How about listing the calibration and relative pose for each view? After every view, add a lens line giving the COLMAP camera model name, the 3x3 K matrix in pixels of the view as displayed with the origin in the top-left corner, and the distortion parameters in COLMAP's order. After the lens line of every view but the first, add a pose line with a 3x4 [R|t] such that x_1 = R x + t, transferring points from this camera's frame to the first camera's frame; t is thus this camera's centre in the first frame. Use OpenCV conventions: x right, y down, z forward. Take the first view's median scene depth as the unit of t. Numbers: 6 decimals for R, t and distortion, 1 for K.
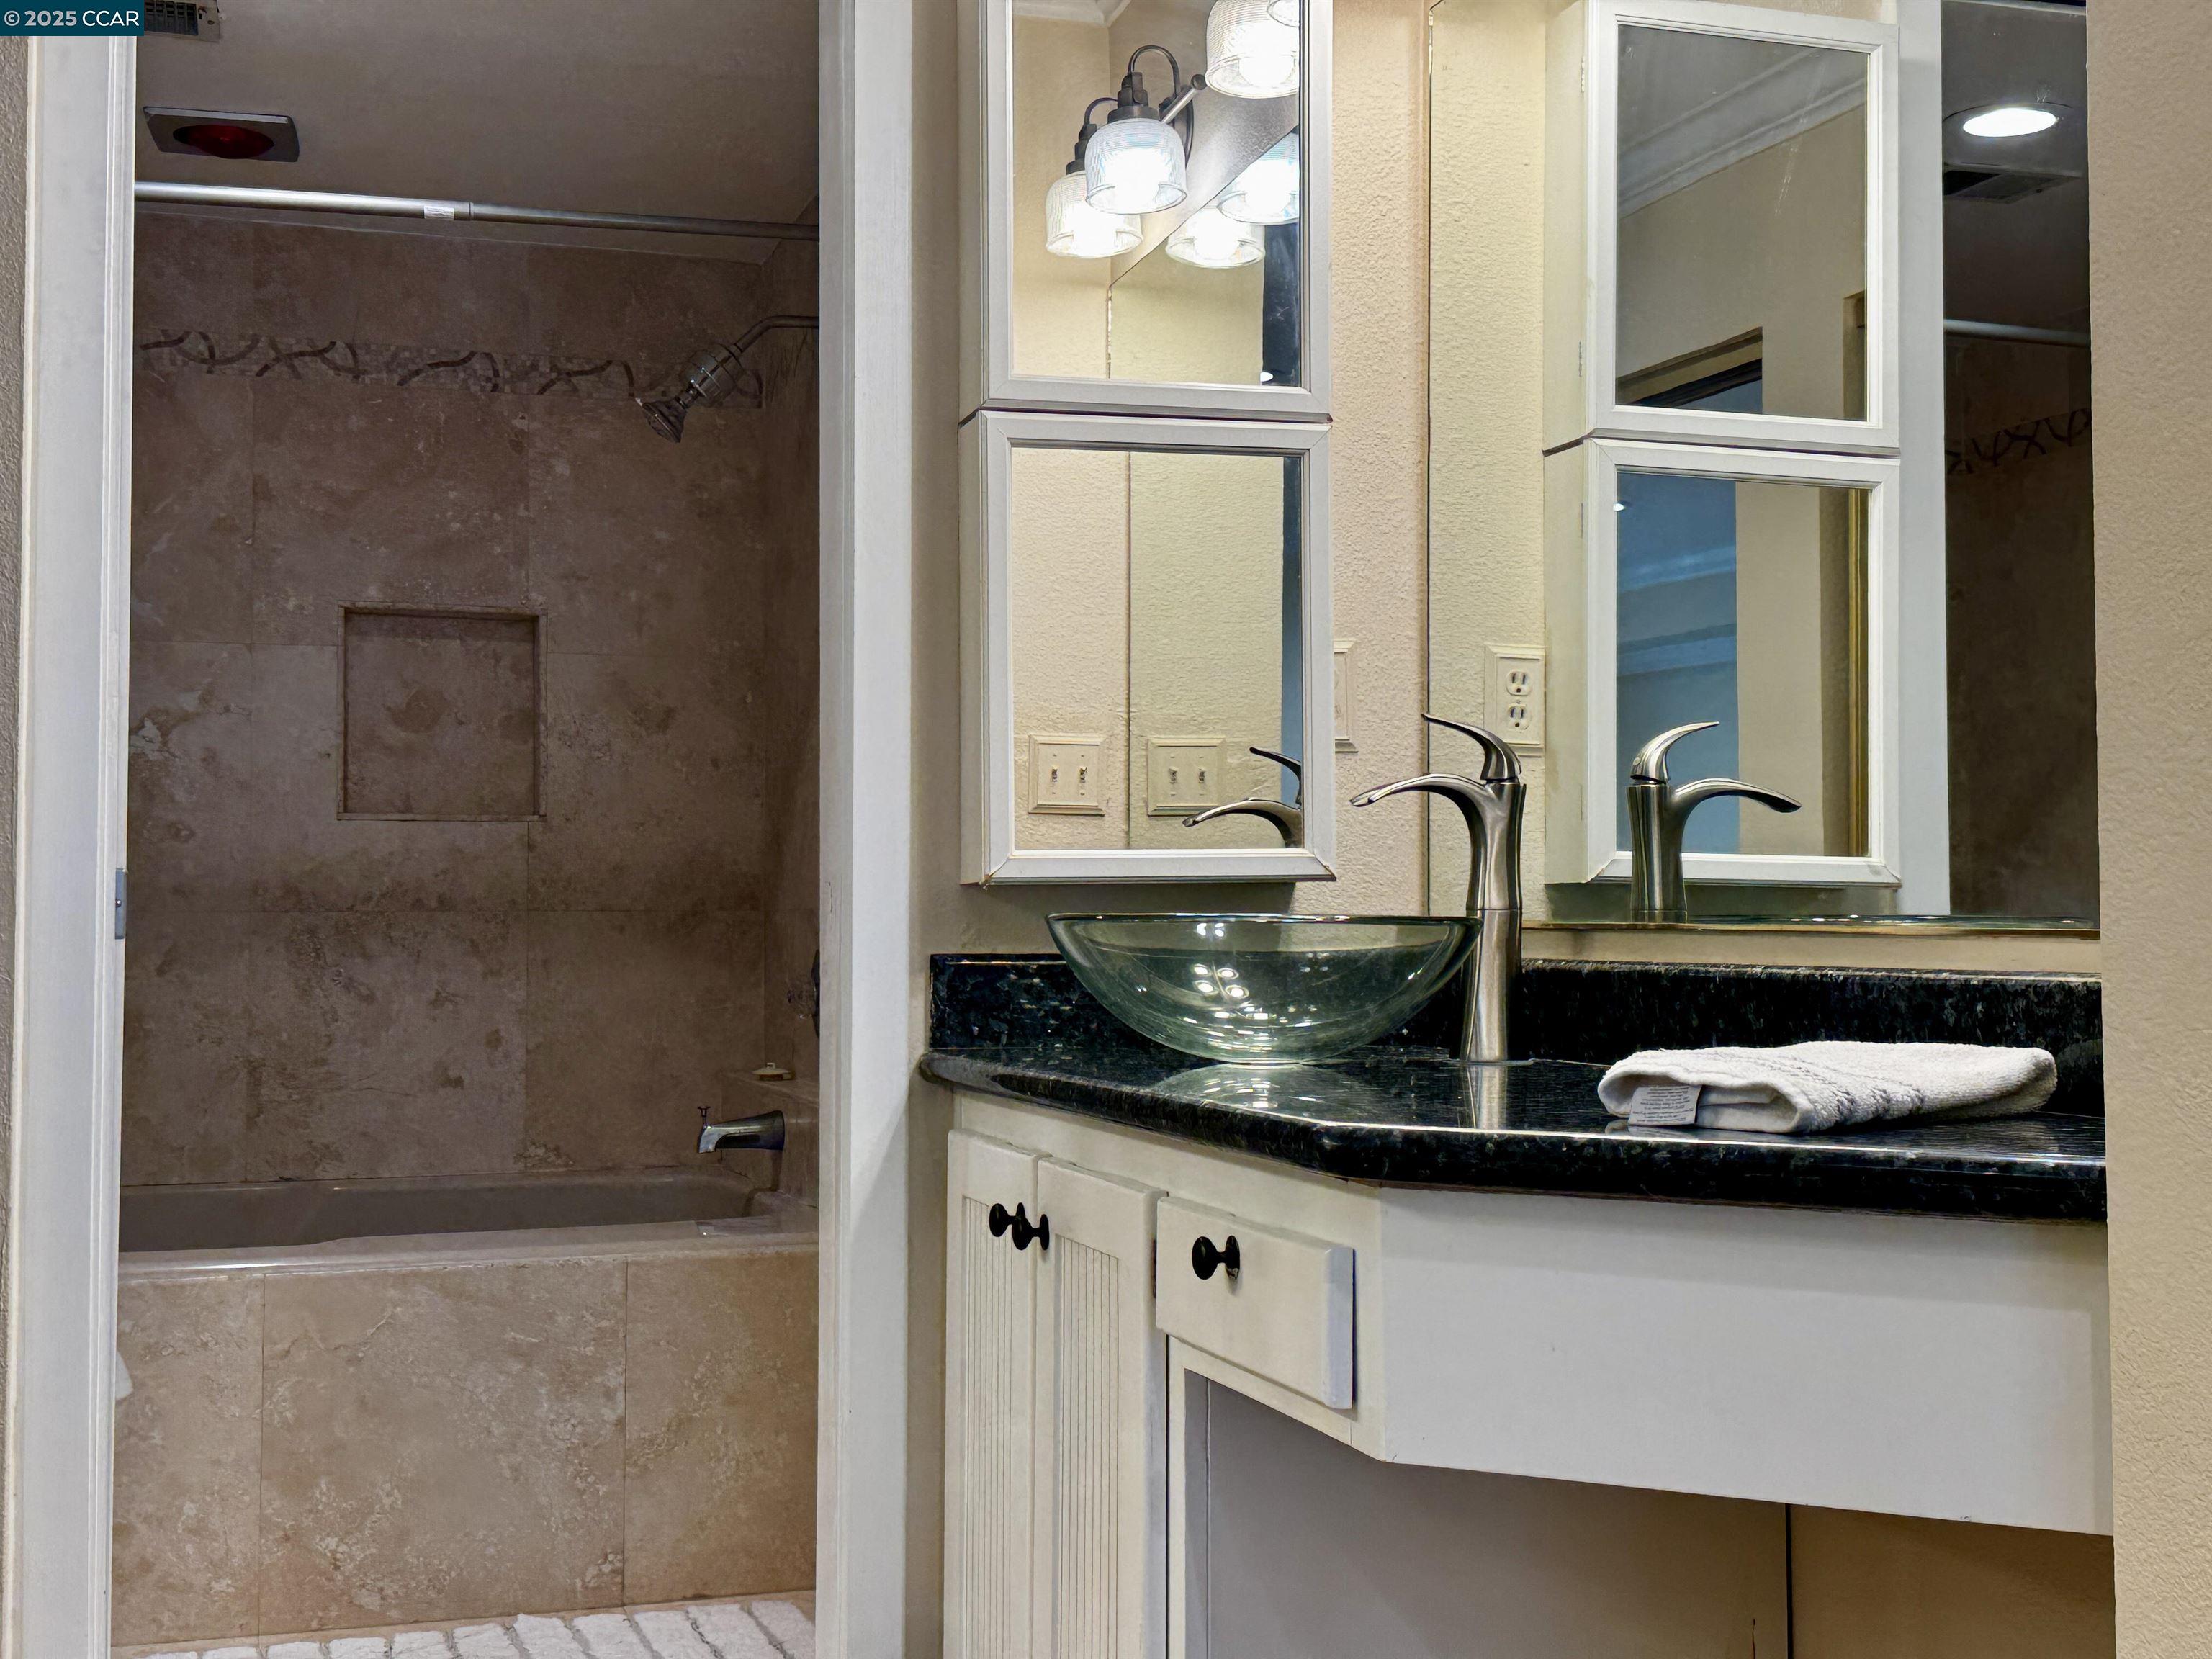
lens RADIAL K [[2736.5, 0, 1106.0], [0, 2736.5, 829.5], [0, 0, 1]] dist [0.207307, -0.469492]
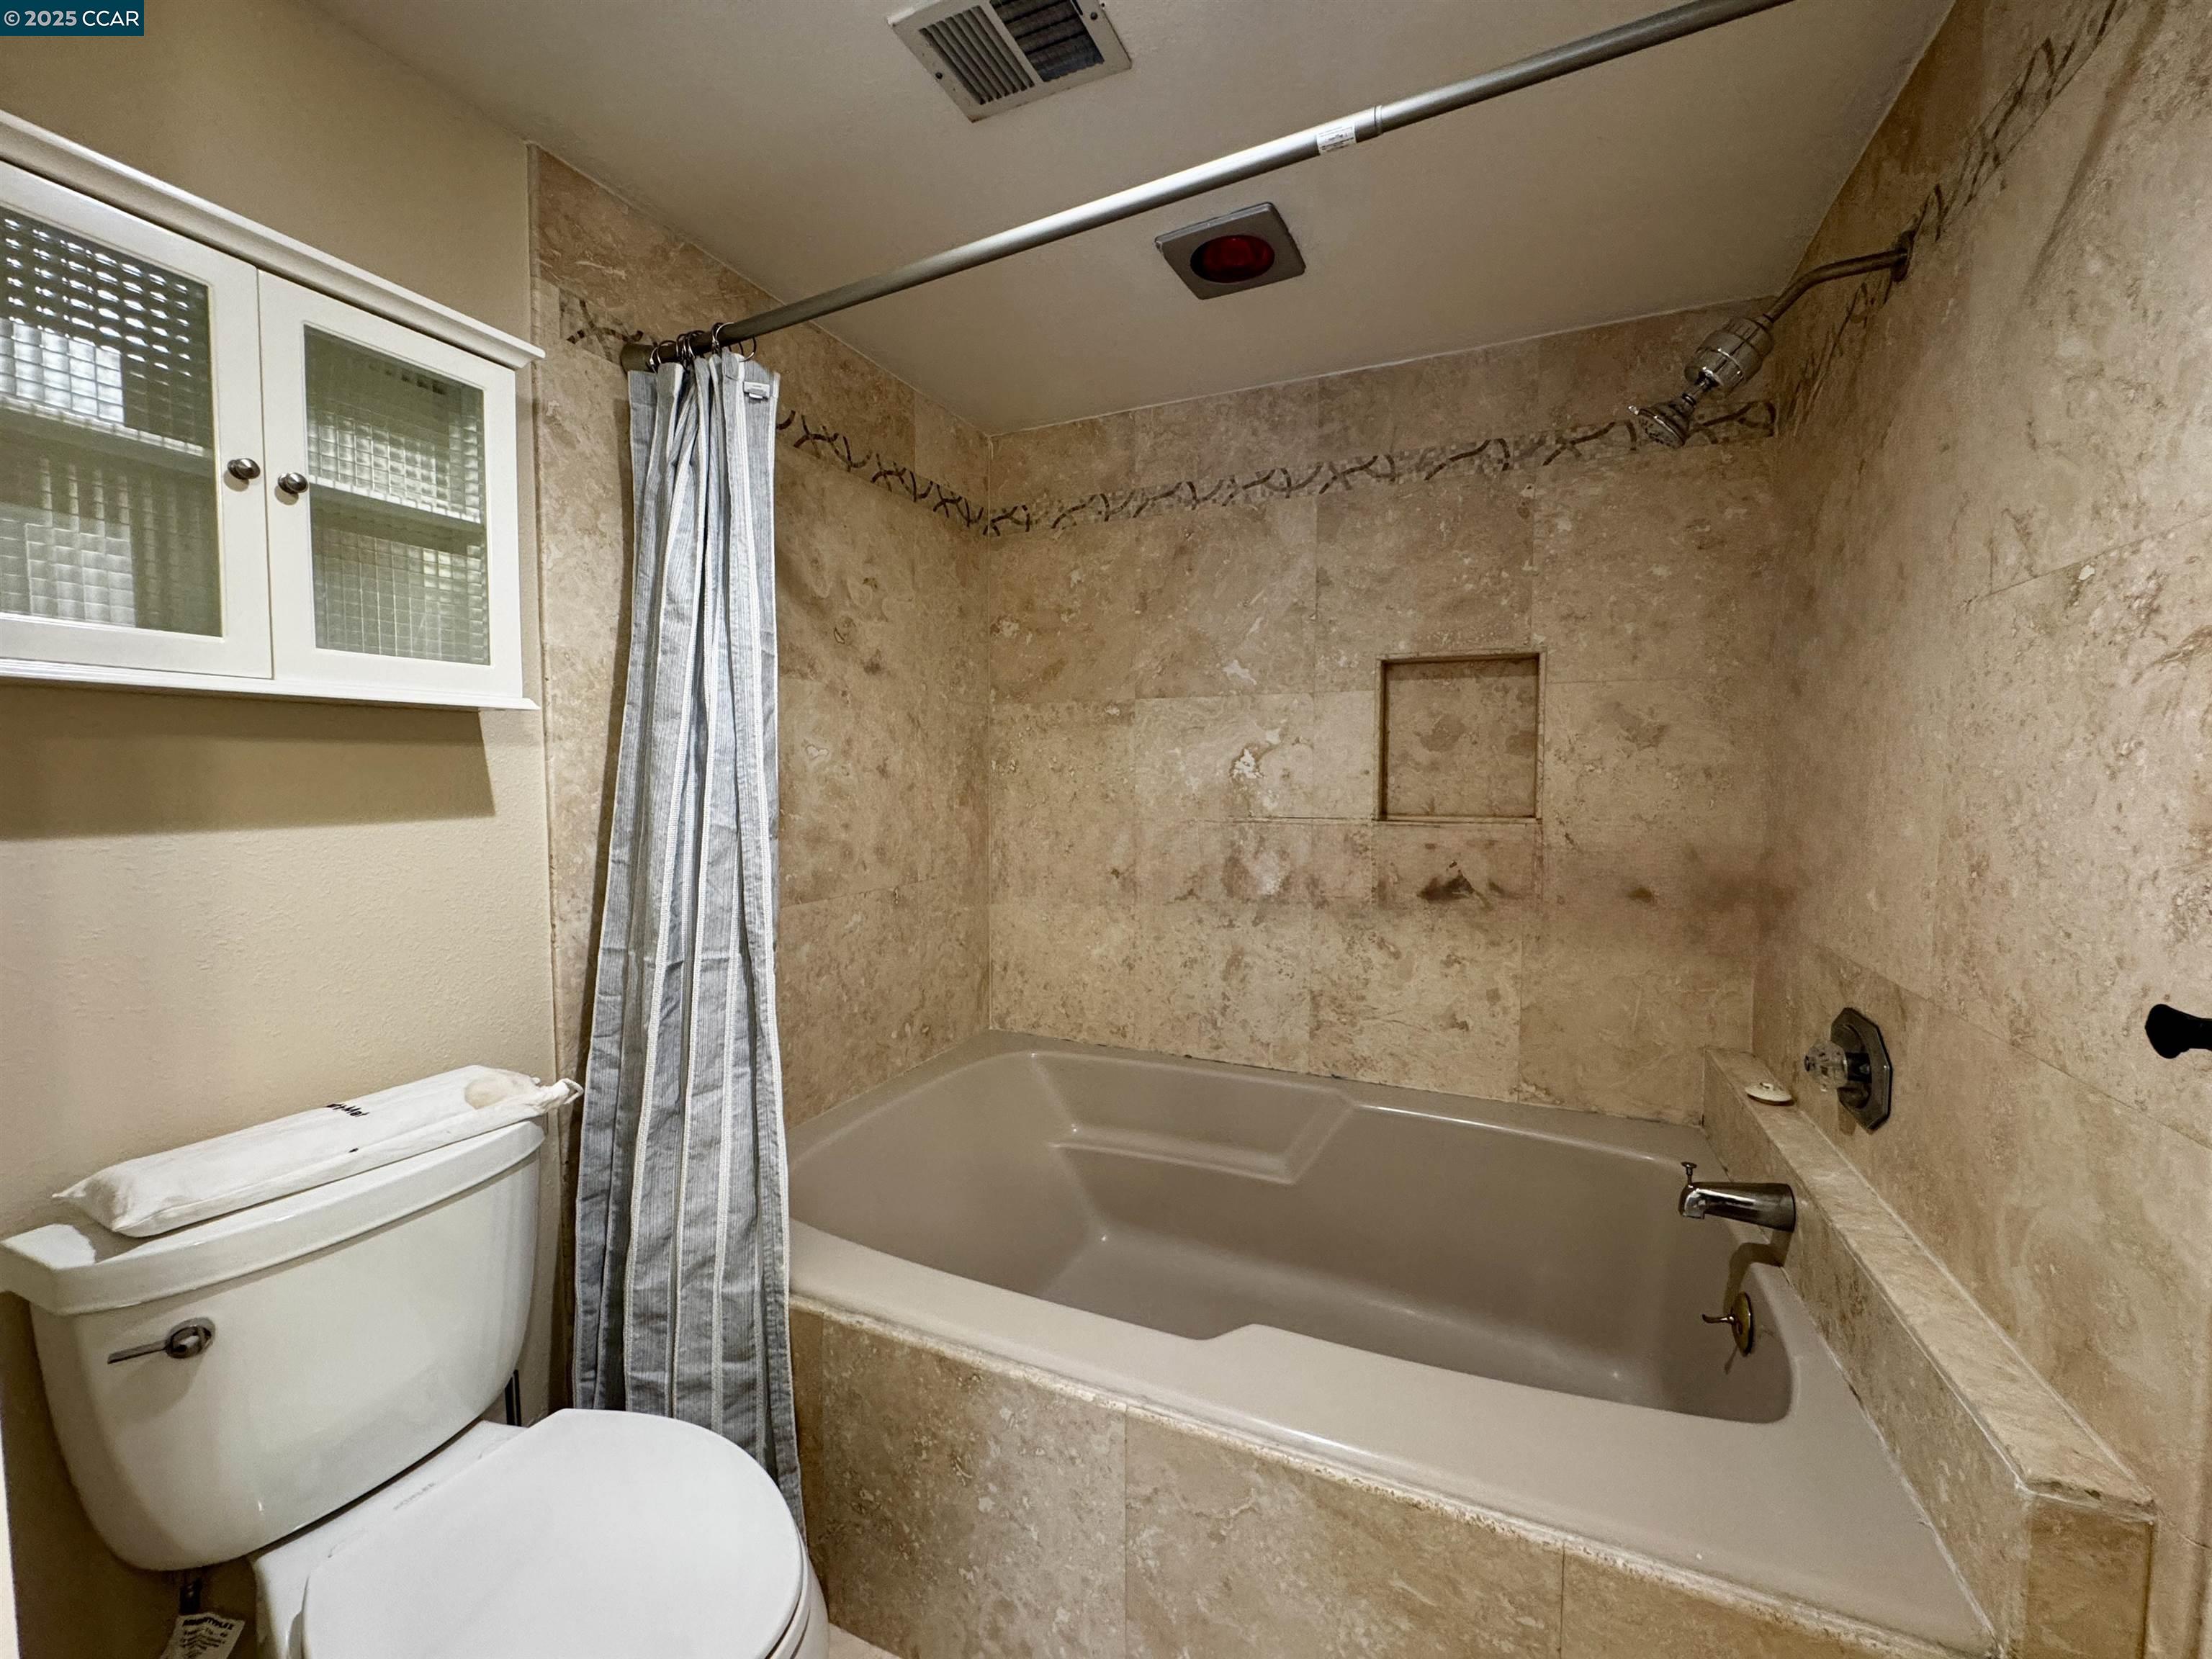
lens RADIAL K [[882.3, 0, 1106.3], [0, 882.3, 824.3], [0, 0, 1]] dist [-0.003605, -0.000005]
pose [[0.751234, 0.039738, -0.658839, -0.101349], [0.023500, 0.995943, 0.086867, -0.045538], [0.659618, -0.080740, 0.747252, 0.646874]]
